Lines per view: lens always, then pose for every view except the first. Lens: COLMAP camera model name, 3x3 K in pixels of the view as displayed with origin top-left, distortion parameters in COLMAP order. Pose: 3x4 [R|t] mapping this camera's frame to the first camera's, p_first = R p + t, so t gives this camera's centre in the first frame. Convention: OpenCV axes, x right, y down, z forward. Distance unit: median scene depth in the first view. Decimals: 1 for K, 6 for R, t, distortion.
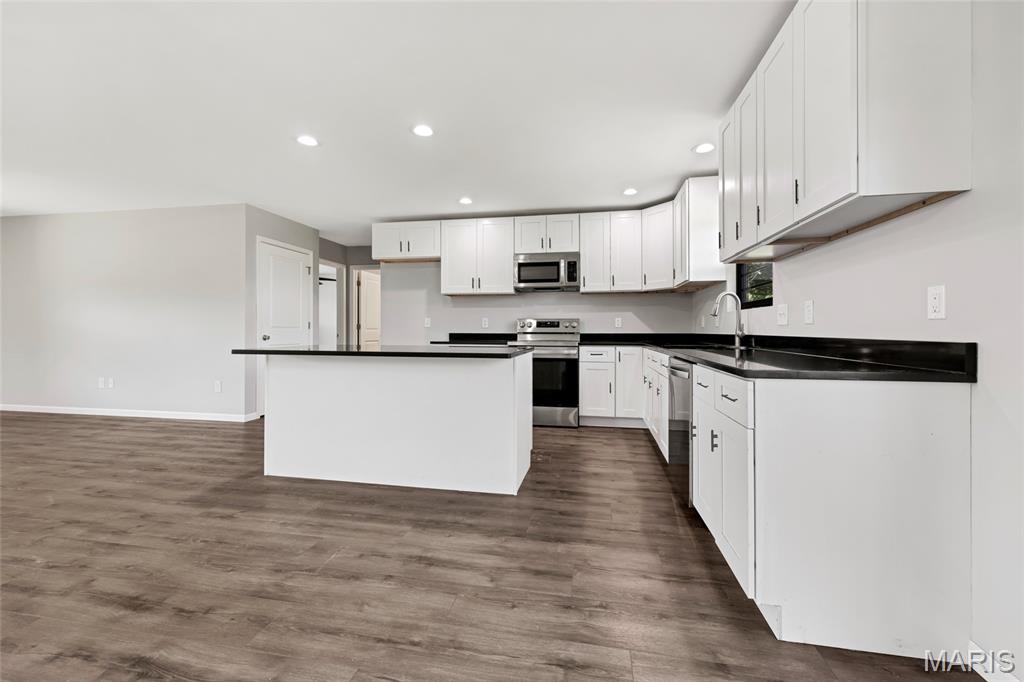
lens RADIAL K [[403.9, 0, 515.8], [0, 403.9, 331.4], [0, 0, 1]] dist [0.010179, 0.000071]
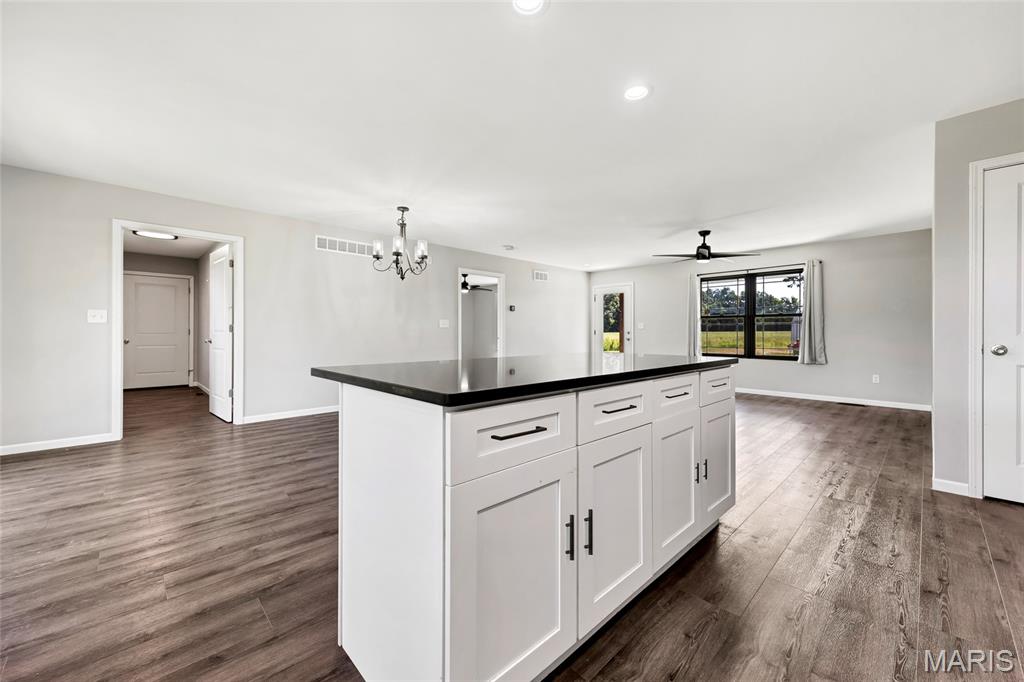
lens RADIAL K [[403.9, 0, 515.8], [0, 403.9, 331.4], [0, 0, 1]] dist [0.010179, 0.000071]
pose [[-0.574010, -0.005203, -0.818832, 0.370402], [-0.002509, 0.999986, -0.004595, -0.004547], [0.818845, -0.000584, -0.574015, 1.799038]]
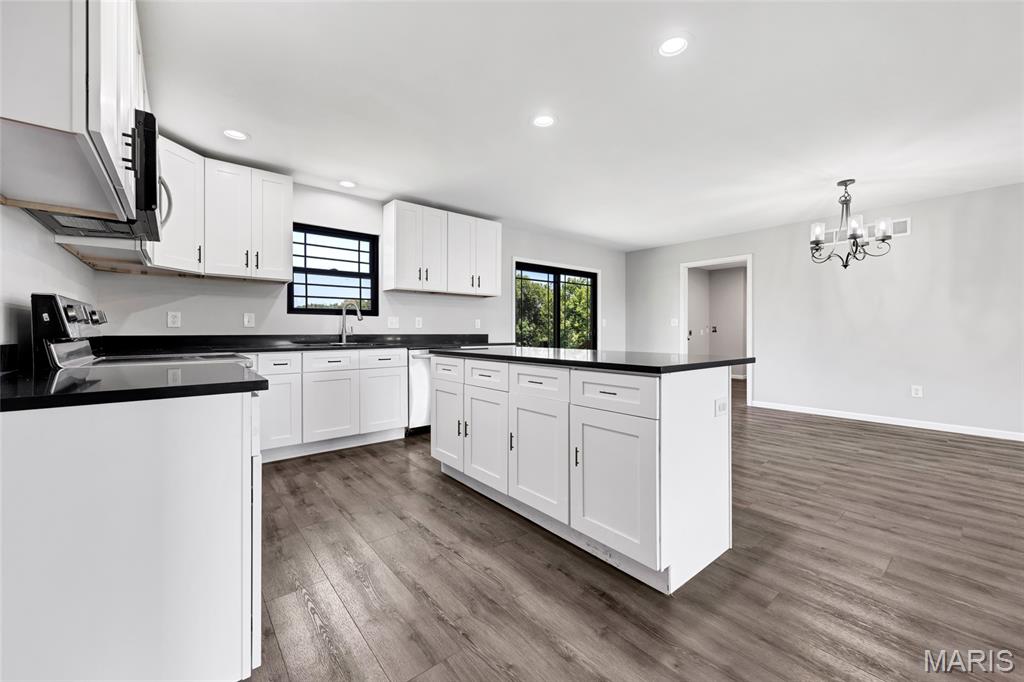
lens RADIAL K [[403.9, 0, 515.8], [0, 403.9, 331.4], [0, 0, 1]] dist [0.010179, 0.000071]
pose [[-0.772495, -0.001357, 0.635019, -1.057305], [-0.001549, 0.999999, 0.000254, -0.003696], [-0.635019, -0.000788, -0.772496, 2.391360]]
